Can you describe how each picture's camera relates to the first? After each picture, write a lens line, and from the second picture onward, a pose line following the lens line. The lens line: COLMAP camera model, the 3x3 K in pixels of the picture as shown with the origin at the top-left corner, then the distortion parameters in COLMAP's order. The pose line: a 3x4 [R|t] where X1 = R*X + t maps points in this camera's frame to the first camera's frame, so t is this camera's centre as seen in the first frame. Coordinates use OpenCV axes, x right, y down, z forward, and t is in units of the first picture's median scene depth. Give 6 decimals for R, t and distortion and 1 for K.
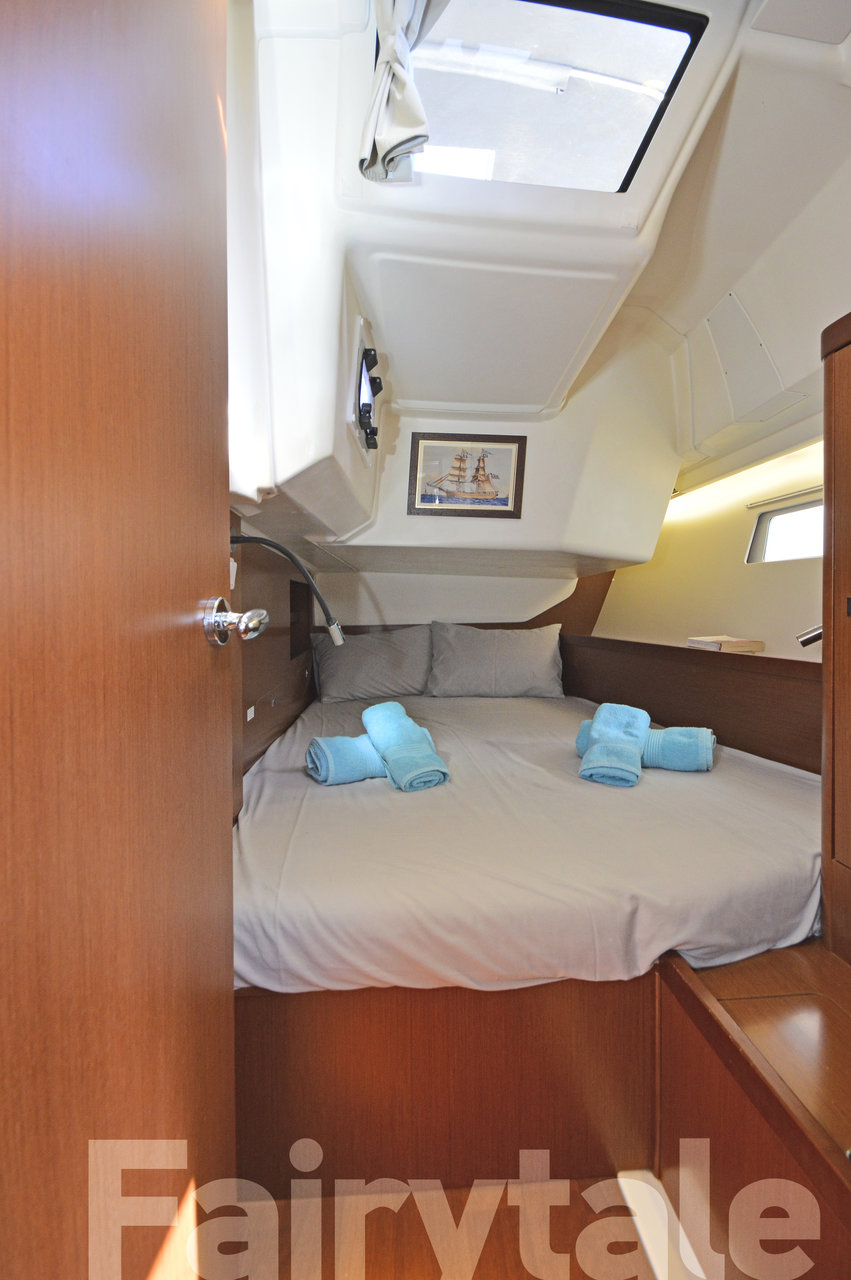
lens RADIAL K [[586.9, 0, 429.9], [0, 586.9, 661.6], [0, 0, 1]] dist [0.000472, 0.000223]
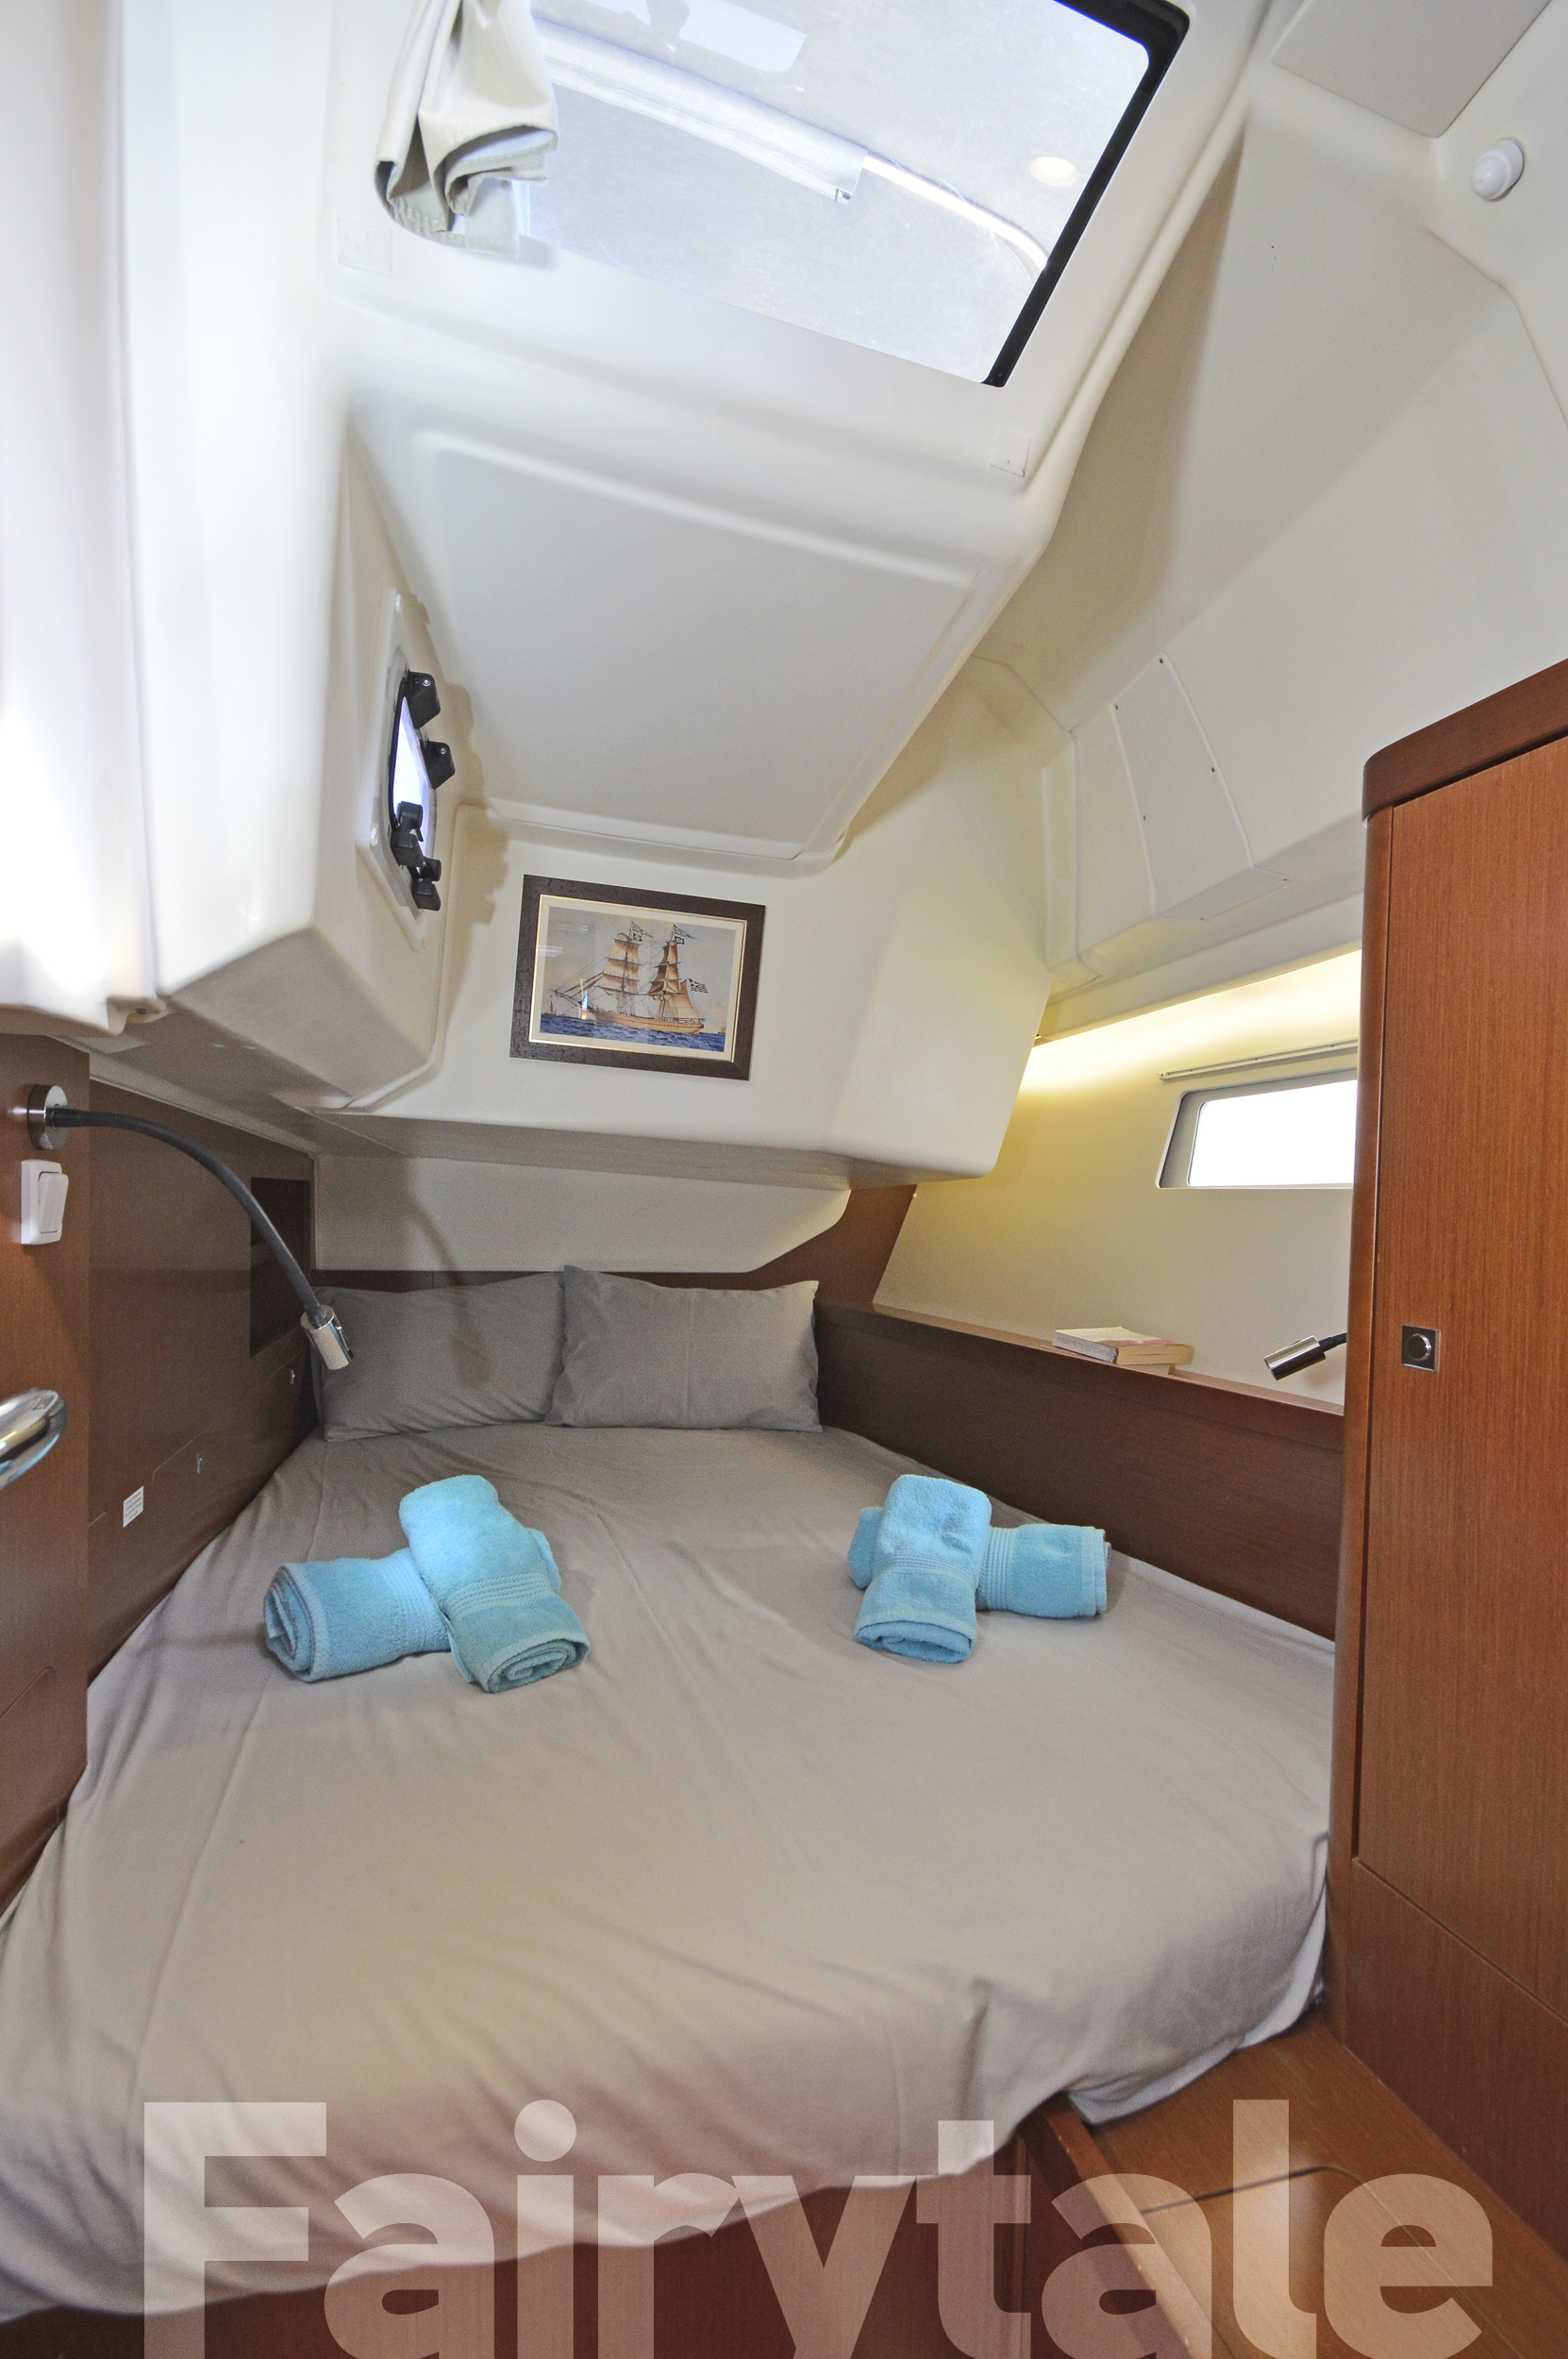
lens RADIAL K [[738.7, 0, 734.3], [0, 738.7, 1183.4], [0, 0, 1]] dist [-0.000723, -0.000142]
pose [[0.983516, 0.014257, 0.180259, 0.033944], [-0.027864, 0.996930, 0.073177, -0.207555], [-0.178662, -0.076994, 0.980893, 0.402084]]
